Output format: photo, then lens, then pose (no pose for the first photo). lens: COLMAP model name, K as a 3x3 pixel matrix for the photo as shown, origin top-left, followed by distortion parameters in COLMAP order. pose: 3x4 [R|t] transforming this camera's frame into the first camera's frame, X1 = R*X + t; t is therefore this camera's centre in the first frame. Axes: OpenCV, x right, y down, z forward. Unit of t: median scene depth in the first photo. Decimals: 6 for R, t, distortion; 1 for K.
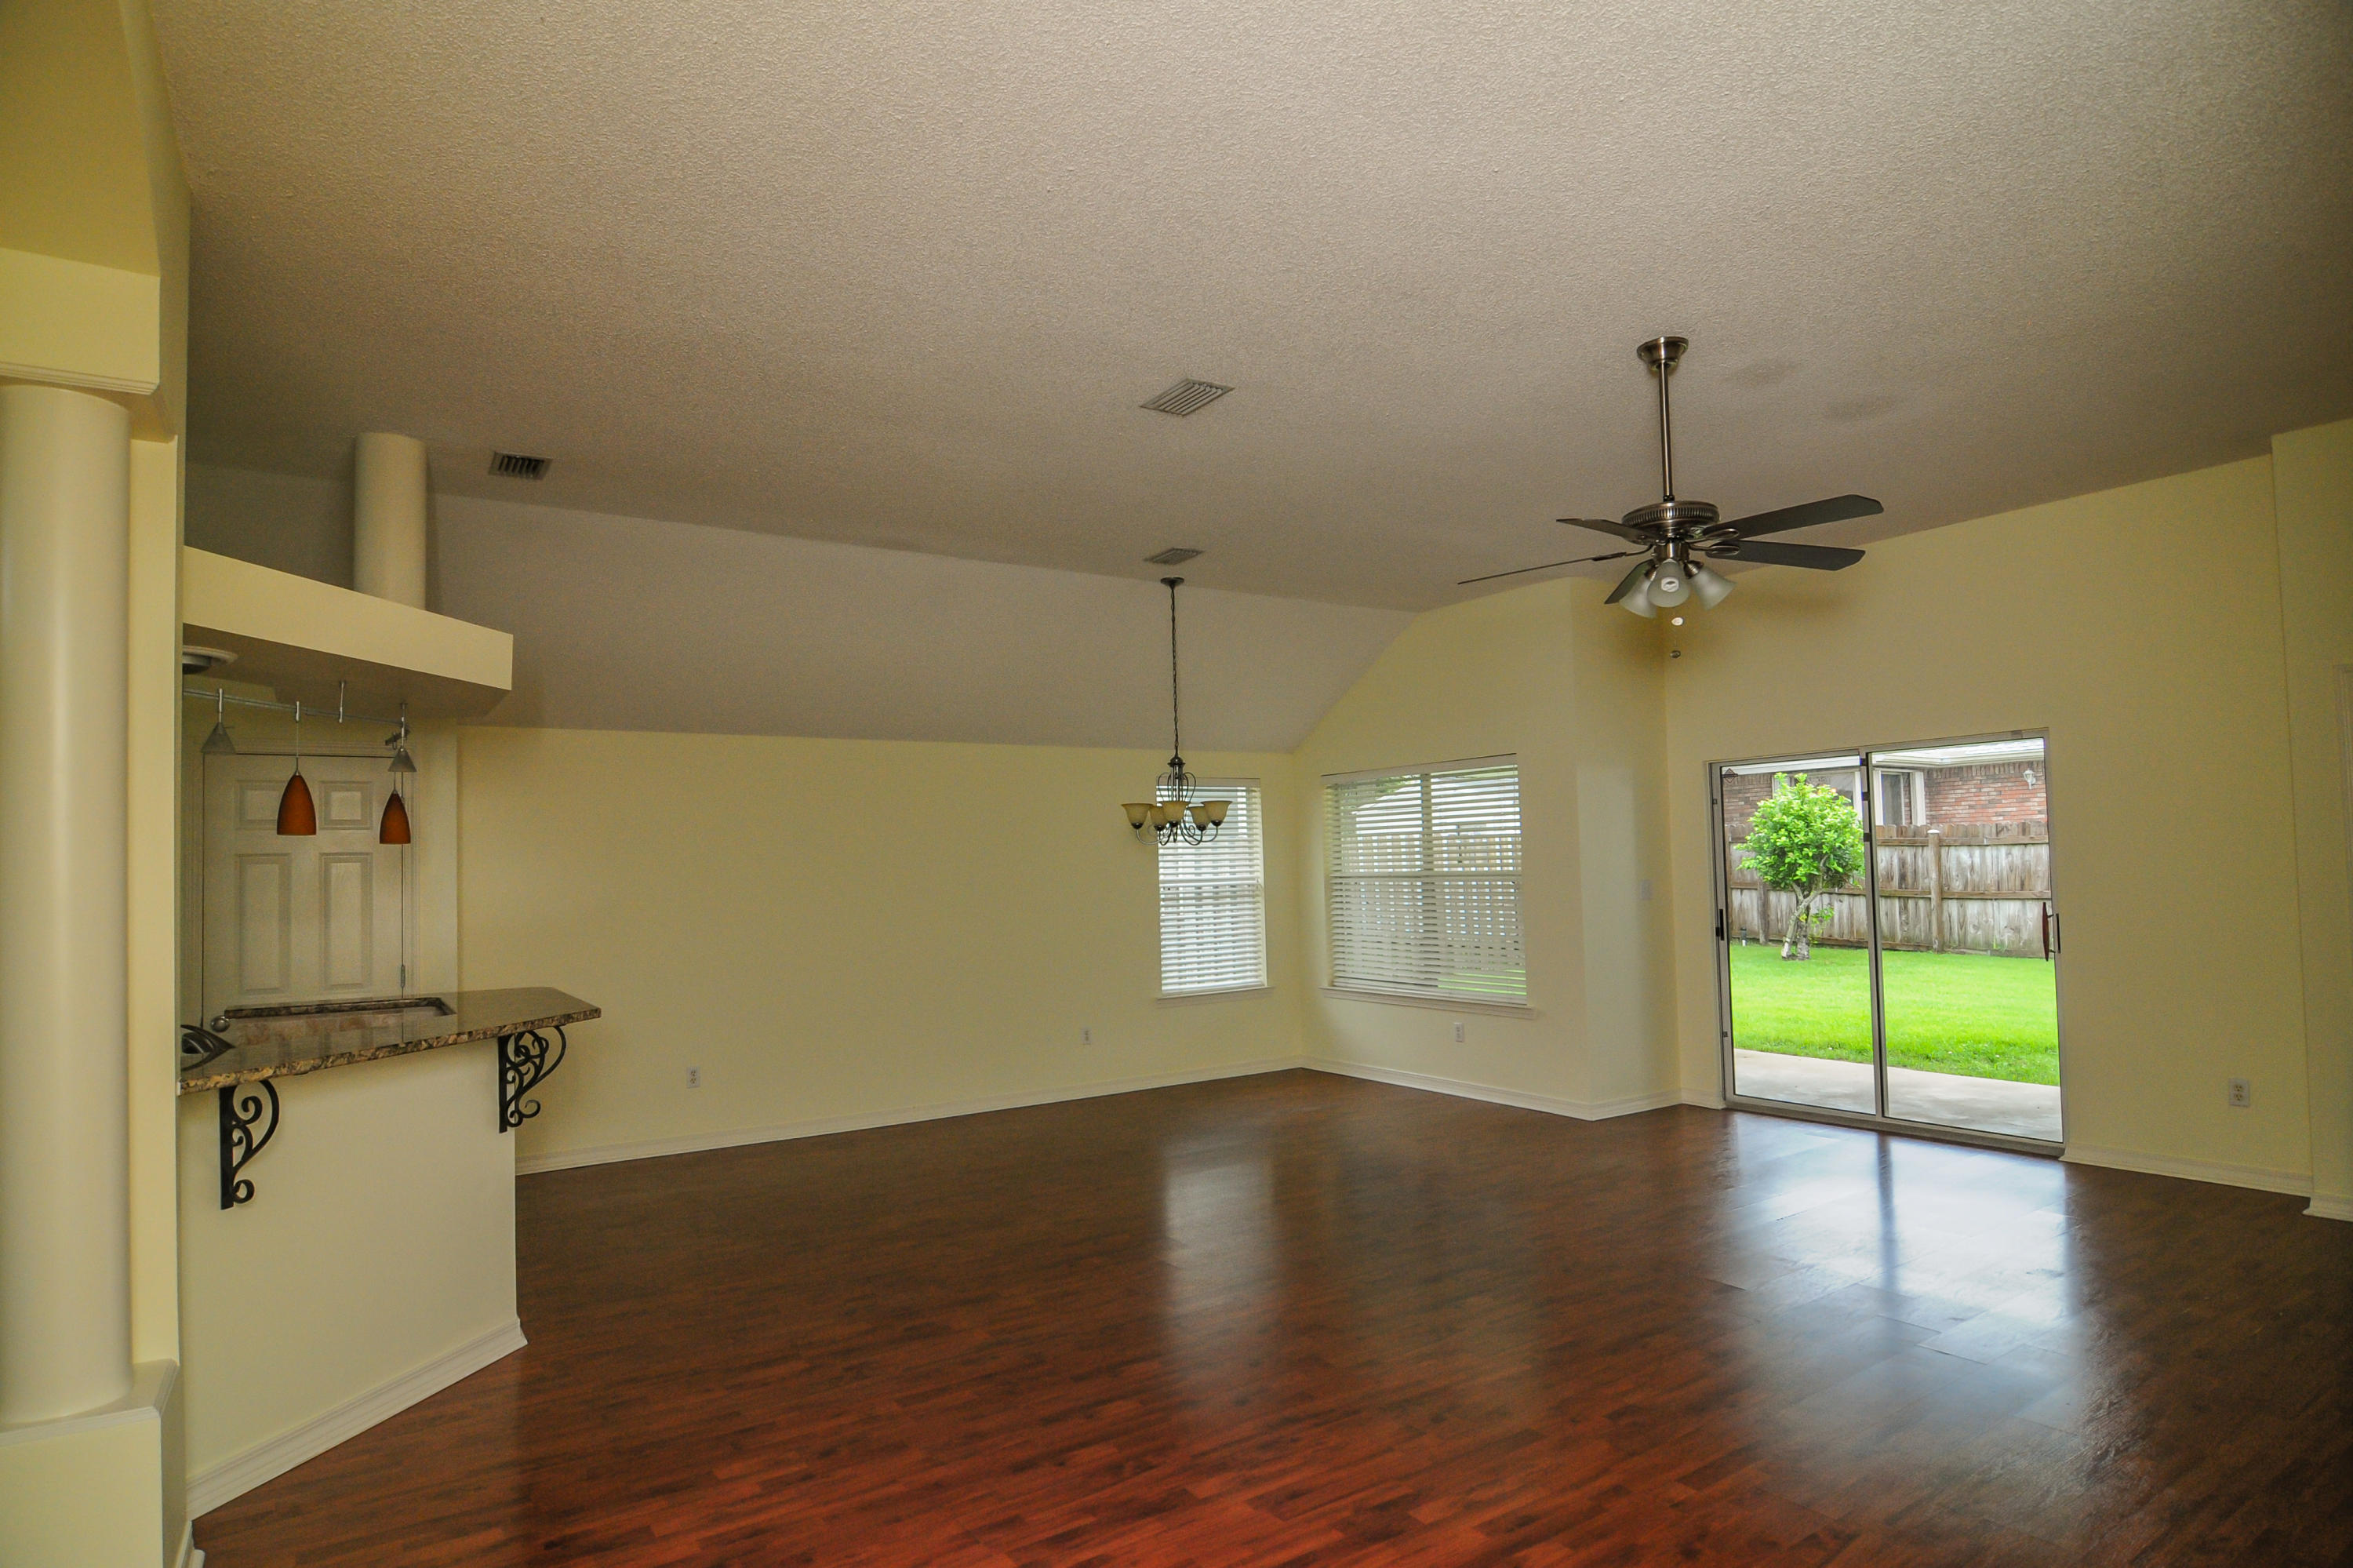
lens RADIAL K [[1244.0, 0, 1171.1], [0, 1244.0, 808.4], [0, 0, 1]] dist [-0.011037, -0.000199]
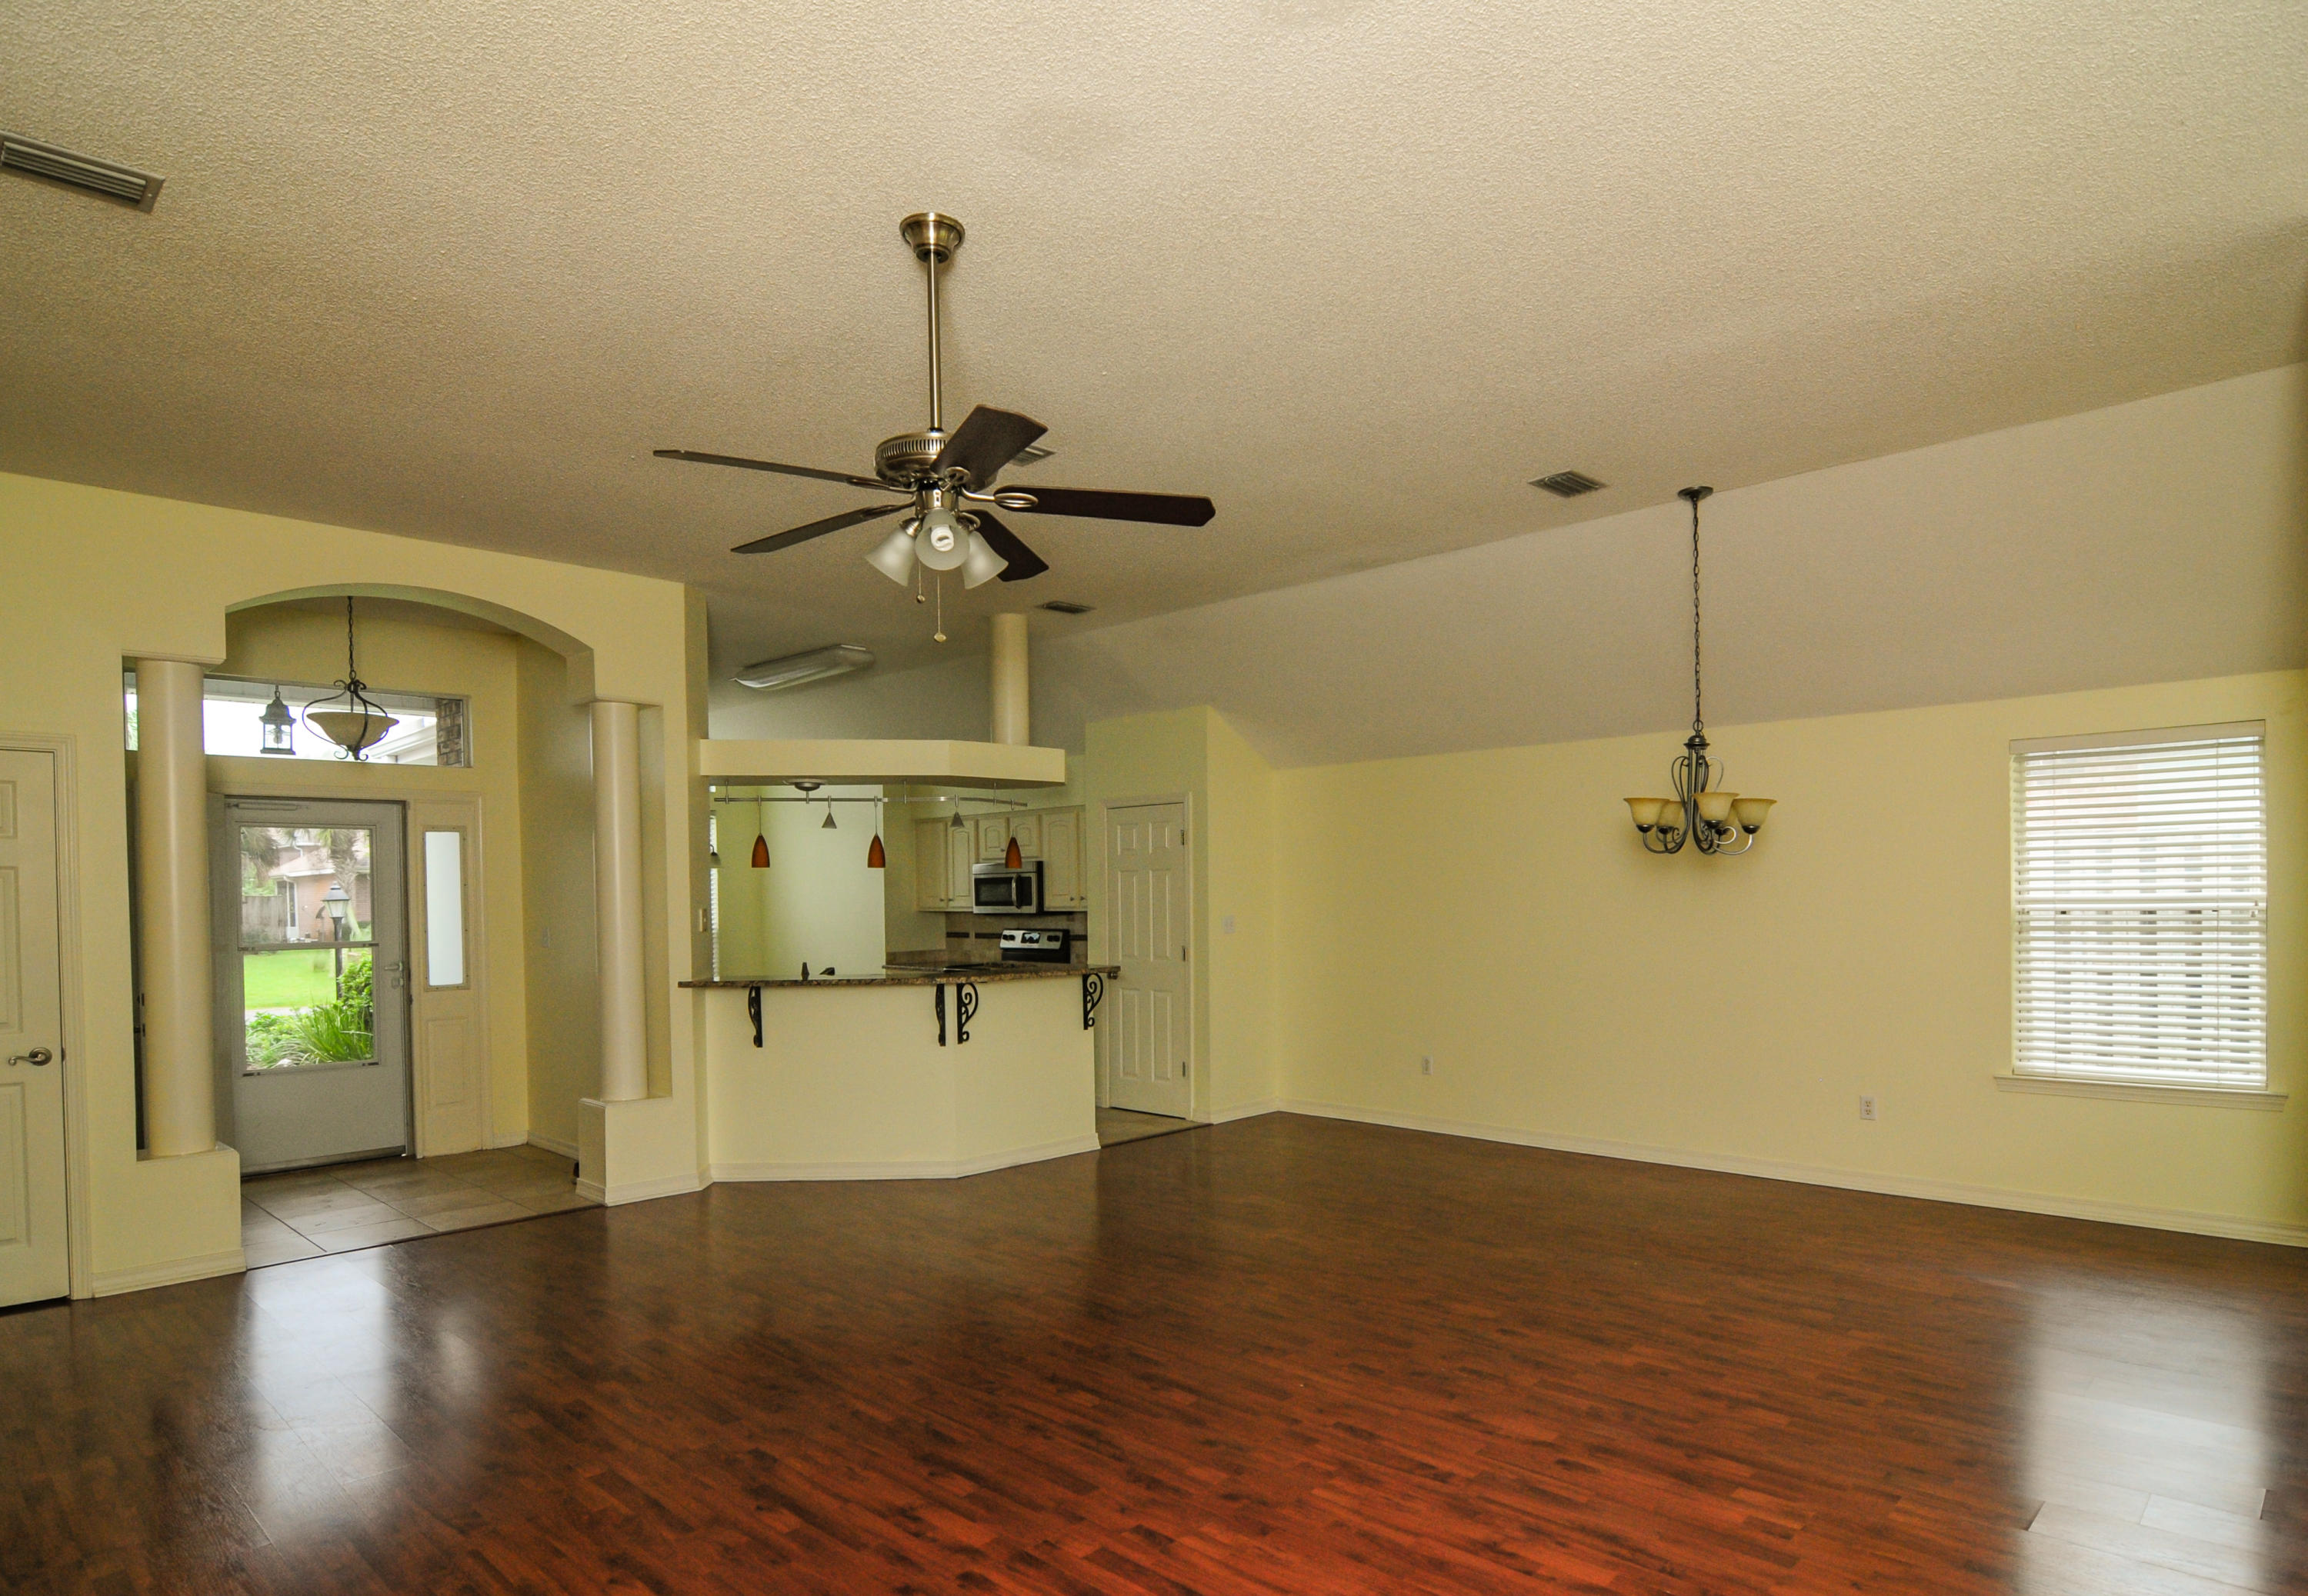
lens RADIAL K [[1281.4, 0, 1193.7], [0, 1281.4, 907.2], [0, 0, 1]] dist [-0.011547, 0.000096]
pose [[0.237591, 0.033587, -0.970785, 0.622217], [0.056086, 0.997260, 0.048229, 0.006430], [0.969745, -0.065906, 0.235056, 0.488018]]
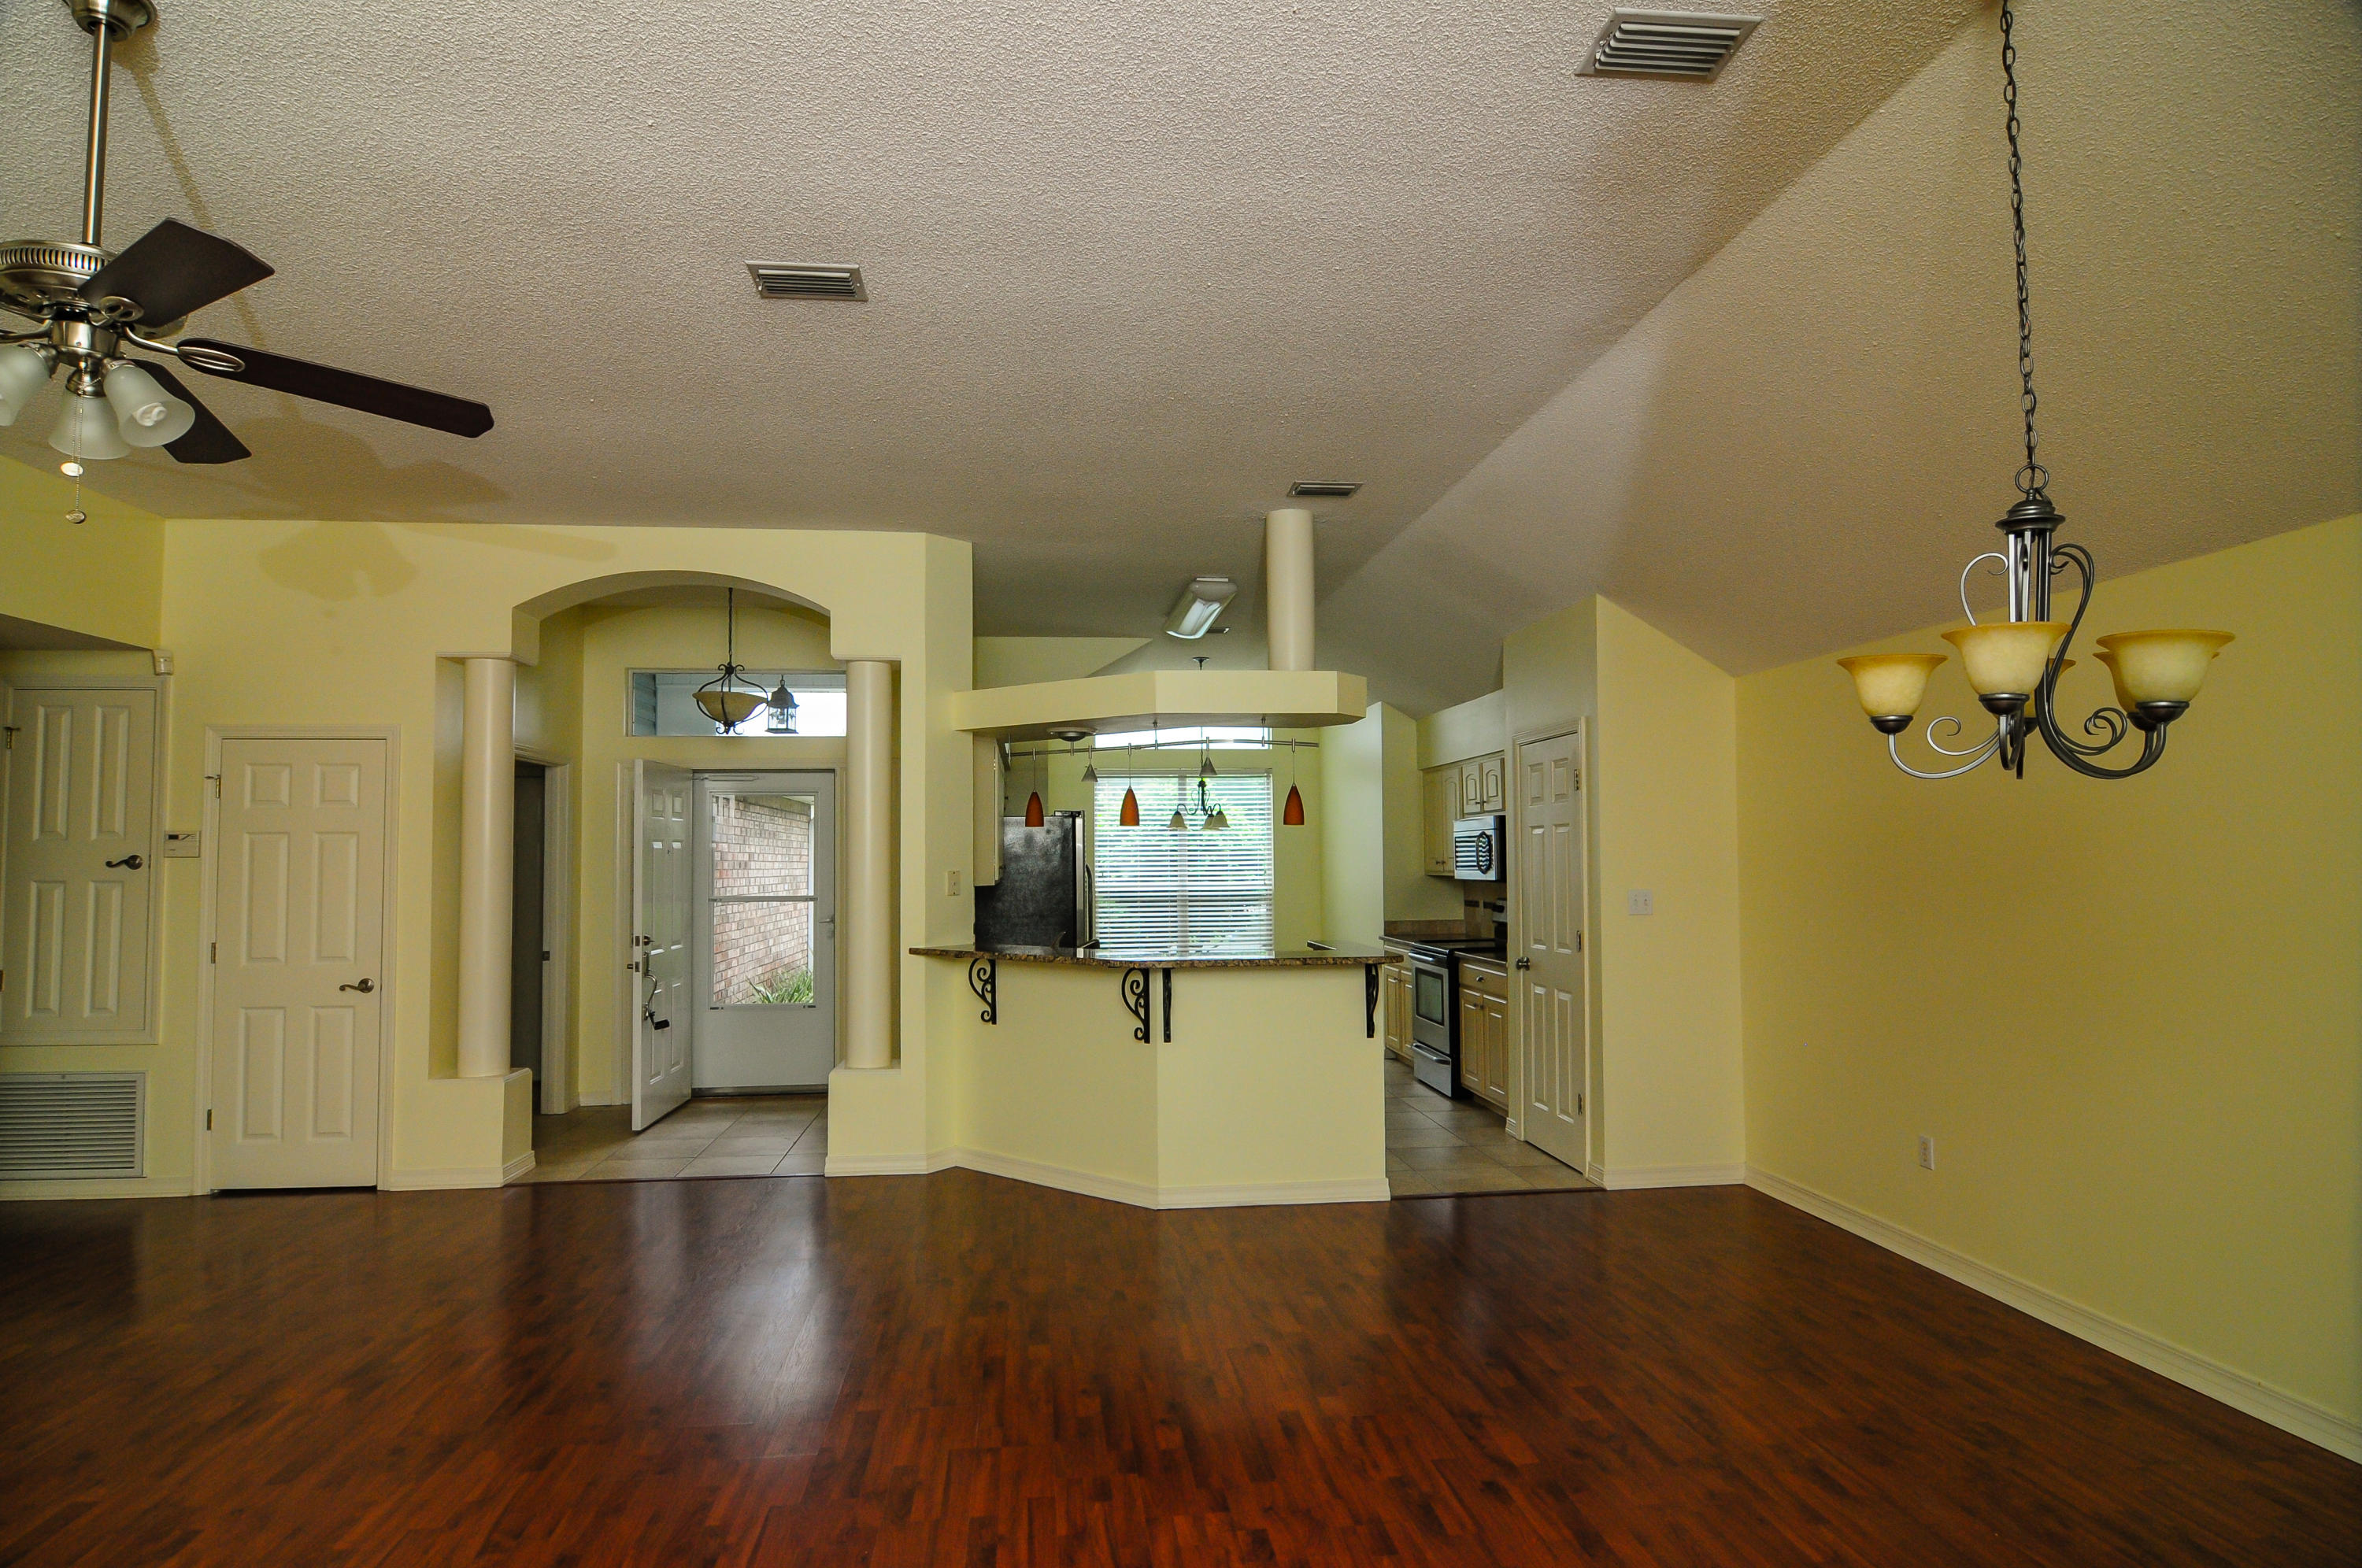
lens RADIAL K [[1257.9, 0, 1189.3], [0, 1257.9, 799.6], [0, 0, 1]] dist [-0.003338, -0.008966]
pose [[-0.439663, -0.013167, -0.898066, 0.355075], [0.063487, 0.996936, -0.045697, 0.031658], [0.895916, -0.077107, -0.437480, 0.868829]]
